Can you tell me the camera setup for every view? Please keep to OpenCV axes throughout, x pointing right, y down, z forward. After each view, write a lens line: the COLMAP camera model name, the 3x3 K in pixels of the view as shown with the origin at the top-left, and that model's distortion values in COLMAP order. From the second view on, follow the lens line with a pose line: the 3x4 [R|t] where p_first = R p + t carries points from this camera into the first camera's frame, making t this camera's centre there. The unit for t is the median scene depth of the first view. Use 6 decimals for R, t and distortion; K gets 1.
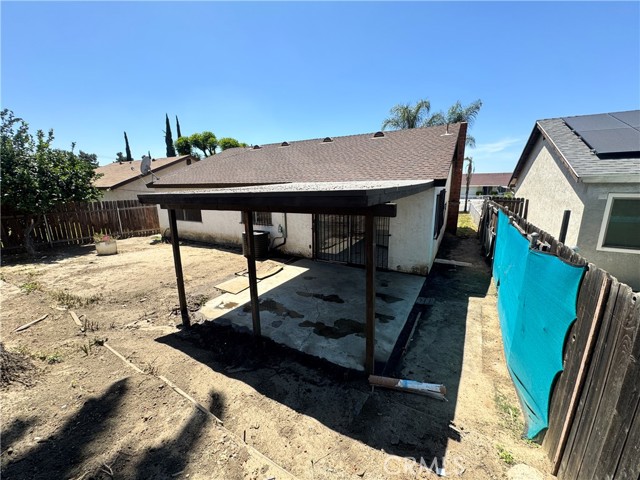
lens RADIAL K [[254.8, 0, 319.3], [0, 254.8, 240.7], [0, 0, 1]] dist [-0.005612, 0.000894]
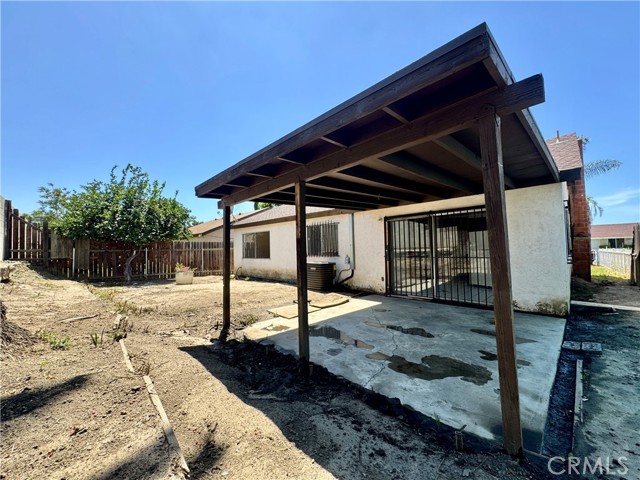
lens RADIAL K [[254.8, 0, 318.6], [0, 254.8, 240.1], [0, 0, 1]] dist [-0.005612, 0.000894]
pose [[0.960619, -0.021071, -0.277069, -0.006222], [-0.047502, 0.969990, -0.238461, 0.173437], [0.273779, 0.242231, 0.930790, 0.226706]]
